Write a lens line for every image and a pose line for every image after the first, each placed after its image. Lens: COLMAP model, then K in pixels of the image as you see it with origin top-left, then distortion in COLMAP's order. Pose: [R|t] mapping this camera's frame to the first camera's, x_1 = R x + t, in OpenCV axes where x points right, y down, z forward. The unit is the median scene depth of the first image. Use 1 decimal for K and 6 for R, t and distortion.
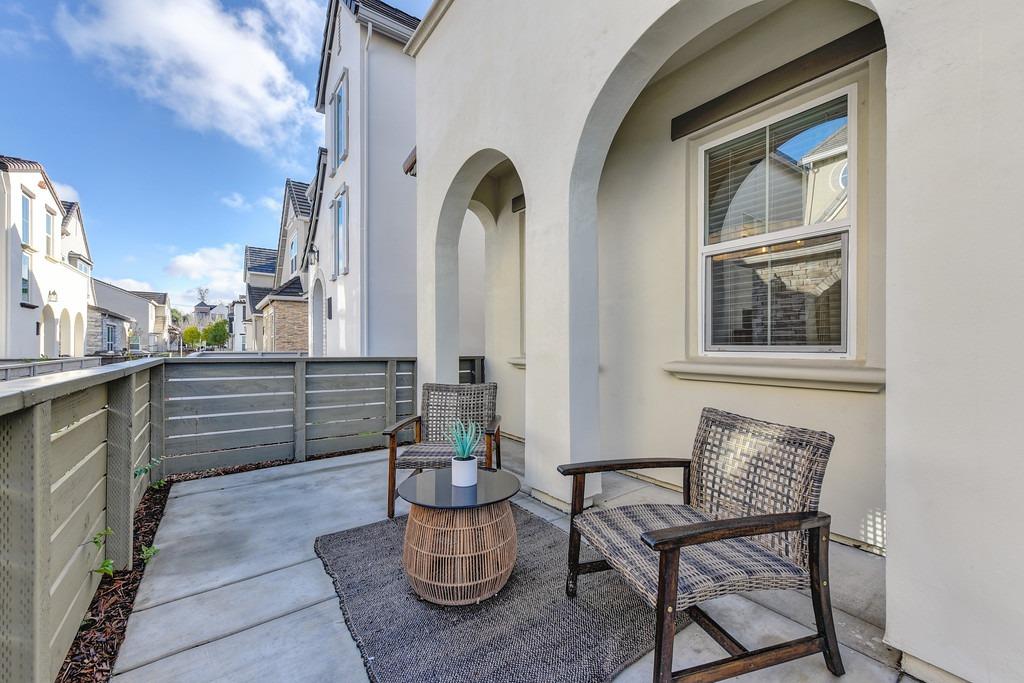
lens RADIAL K [[410.5, 0, 514.4], [0, 410.5, 345.8], [0, 0, 1]] dist [0.002678, -0.000215]
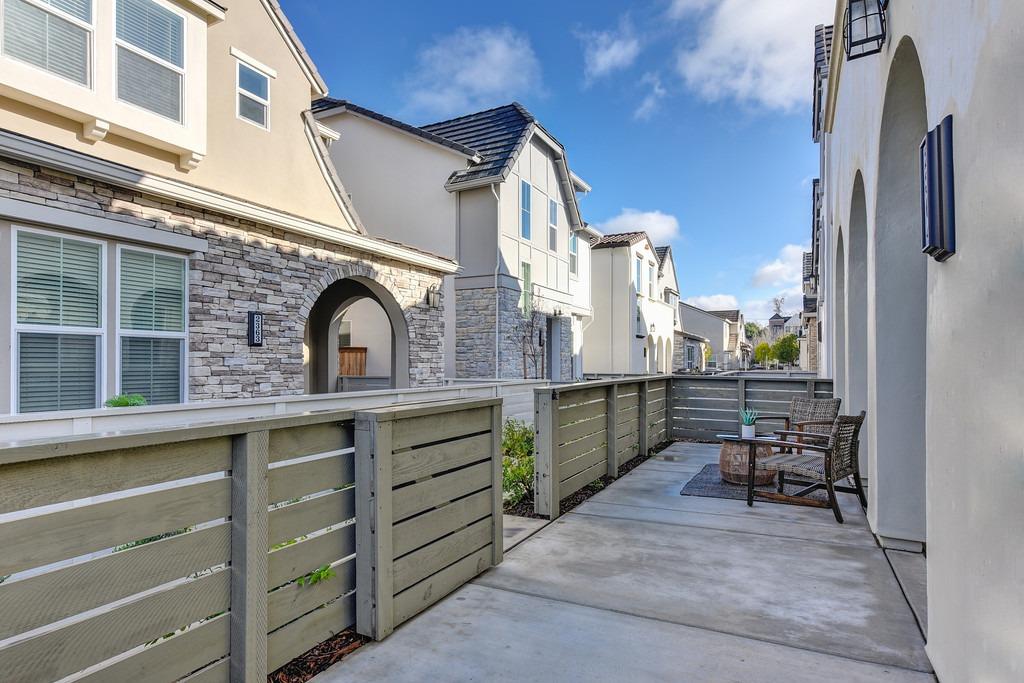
lens RADIAL K [[550.7, 0, 514.3], [0, 550.7, 361.4], [0, 0, 1]] dist [0.007813, 0.000623]
pose [[0.445469, -0.001975, -0.895295, 0.514503], [0.000549, 0.999998, -0.001933, -0.014382], [0.895297, 0.000370, 0.445469, -0.364636]]
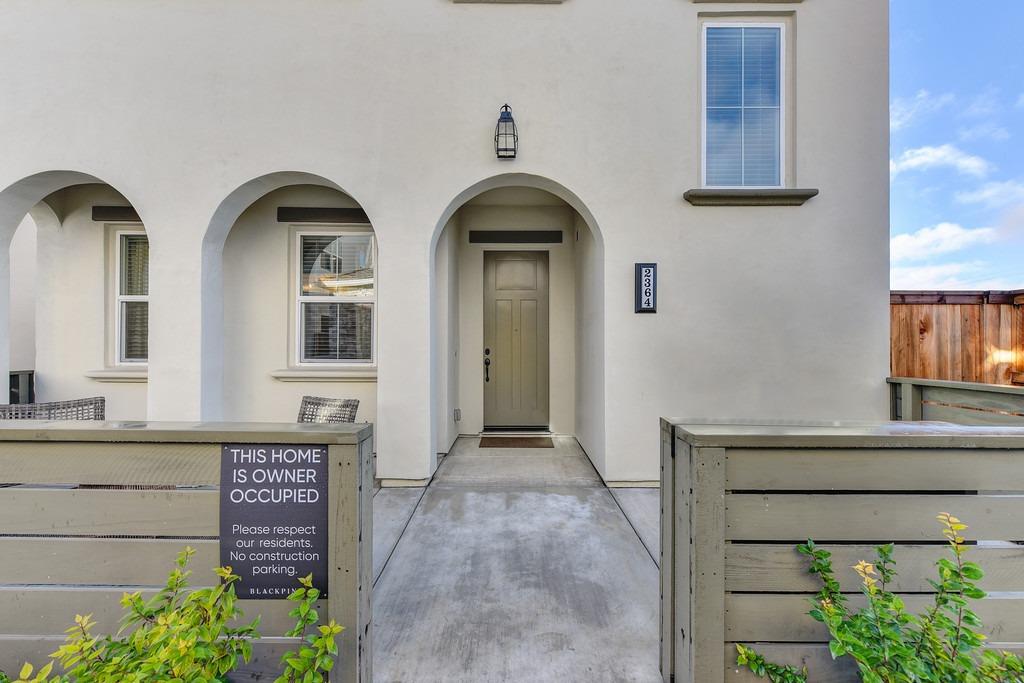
lens RADIAL K [[410.5, 0, 514.4], [0, 410.5, 345.8], [0, 0, 1]] dist [0.002678, -0.000215]
pose [[0.584333, 0.002755, 0.811509, -0.132084], [-0.004818, 0.999988, 0.000075, -0.022040], [-0.811500, -0.003954, 0.584339, -0.231406]]
